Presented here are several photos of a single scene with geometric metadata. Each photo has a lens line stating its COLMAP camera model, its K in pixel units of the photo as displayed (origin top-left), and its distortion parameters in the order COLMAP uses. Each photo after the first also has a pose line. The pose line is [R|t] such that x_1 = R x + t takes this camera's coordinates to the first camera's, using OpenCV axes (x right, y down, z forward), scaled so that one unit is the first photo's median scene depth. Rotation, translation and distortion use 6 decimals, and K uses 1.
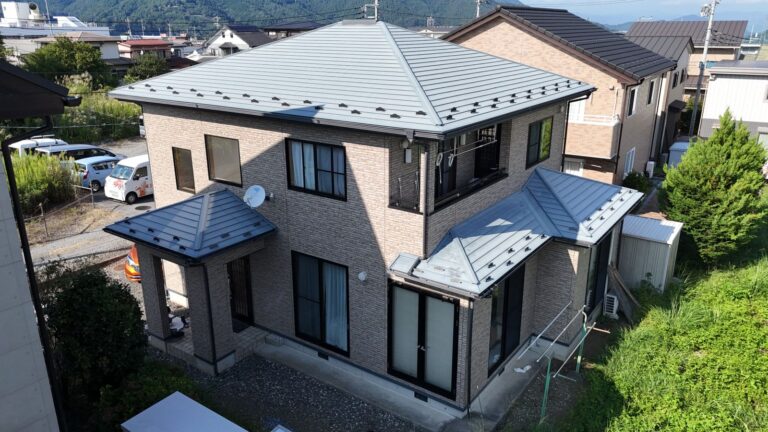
lens RADIAL K [[574.0, 0, 384.0], [0, 574.0, 216.0], [0, 0, 1]] dist [0.005080, -0.000969]
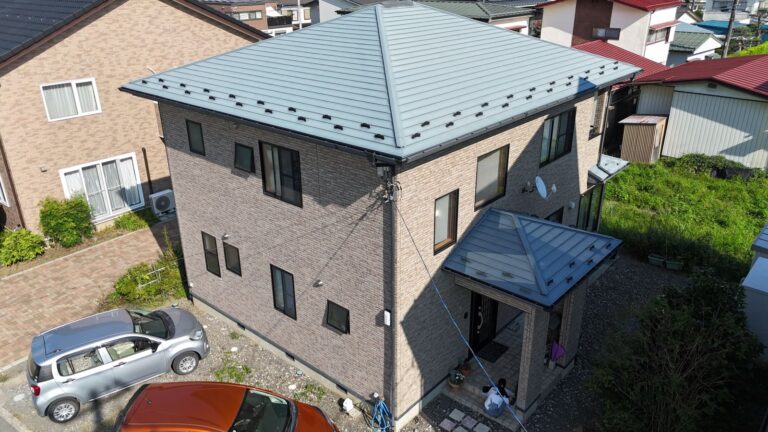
lens RADIAL K [[574.0, 0, 384.0], [0, 574.0, 216.0], [0, 0, 1]] dist [0.005080, -0.000969]
pose [[0.102425, -0.386421, 0.916618, -0.787134], [0.317054, 0.886087, 0.338122, -0.274688], [-0.942860, 0.255985, 0.213274, 0.711814]]
